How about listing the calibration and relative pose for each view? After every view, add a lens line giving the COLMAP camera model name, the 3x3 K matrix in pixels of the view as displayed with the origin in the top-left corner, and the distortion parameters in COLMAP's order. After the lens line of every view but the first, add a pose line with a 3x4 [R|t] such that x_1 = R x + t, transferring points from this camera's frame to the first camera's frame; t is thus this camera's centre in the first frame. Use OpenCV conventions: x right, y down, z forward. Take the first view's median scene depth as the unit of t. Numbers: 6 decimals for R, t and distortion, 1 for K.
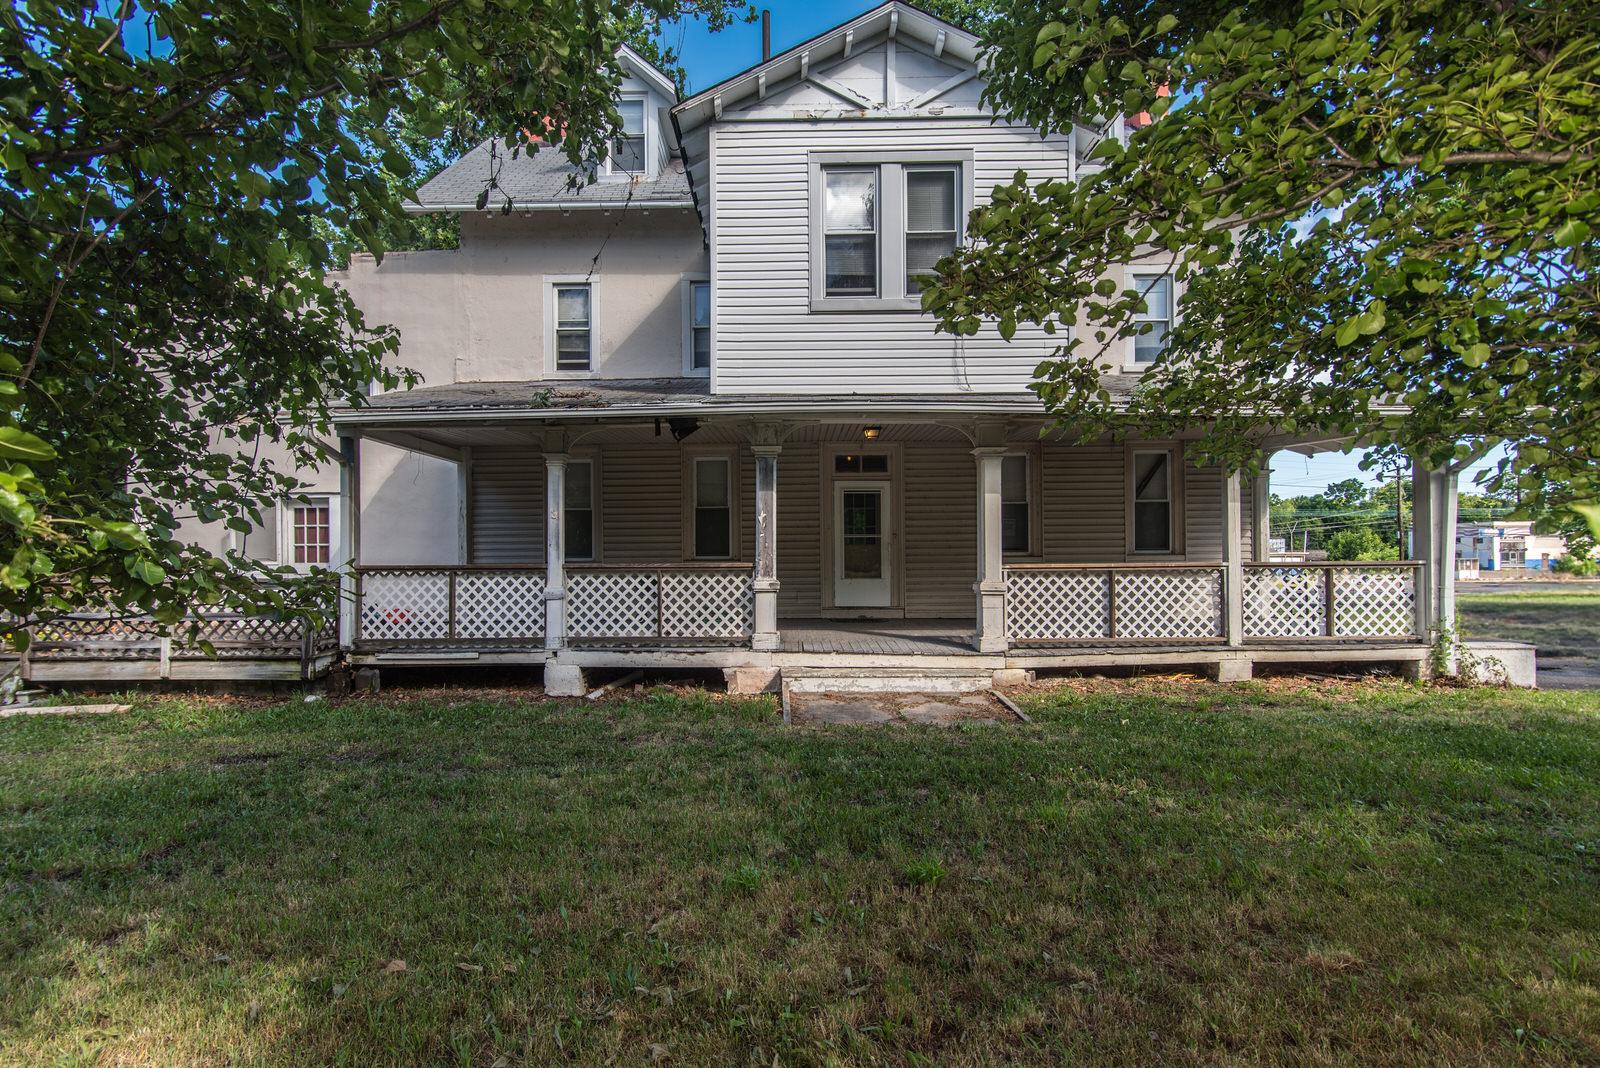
lens RADIAL K [[807.6, 0, 796.0], [0, 807.6, 543.2], [0, 0, 1]] dist [0.002212, -0.000128]
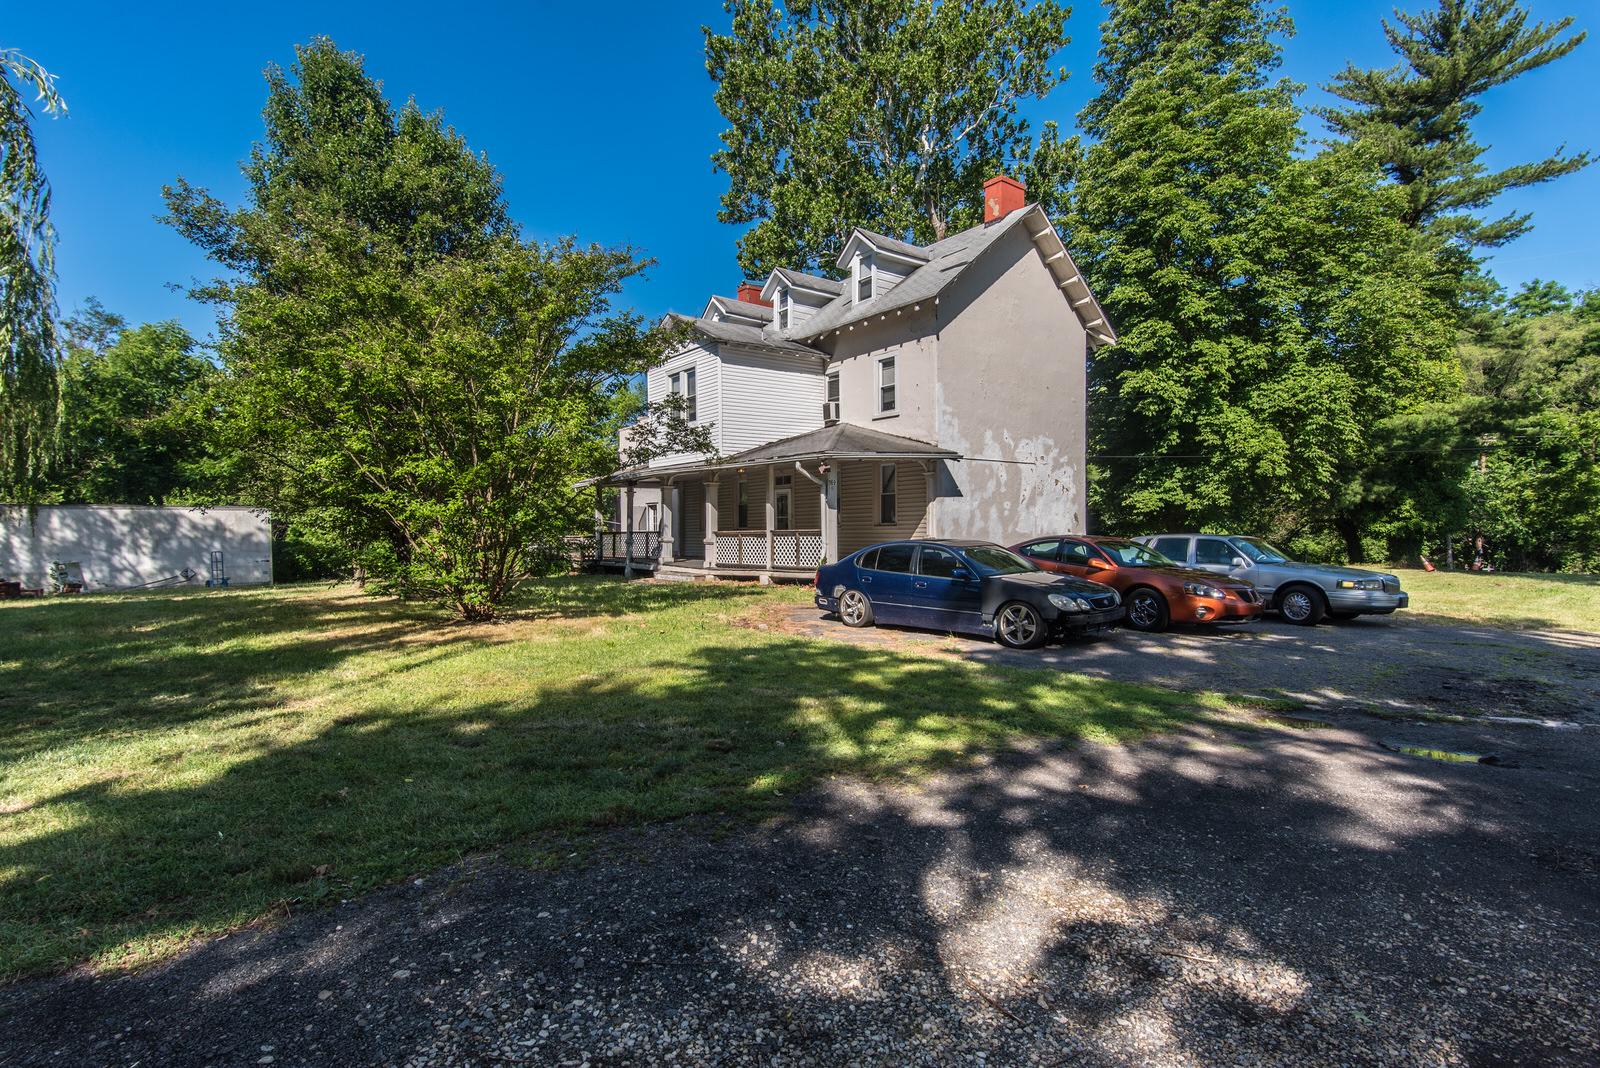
lens RADIAL K [[821.8, 0, 785.6], [0, 821.8, 540.0], [0, 0, 1]] dist [-0.000628, -0.000698]
pose [[0.617261, 0.009894, -0.786696, 2.230739], [0.012518, 0.999671, 0.022394, 0.002883], [0.786659, -0.023671, 0.616934, -0.286751]]
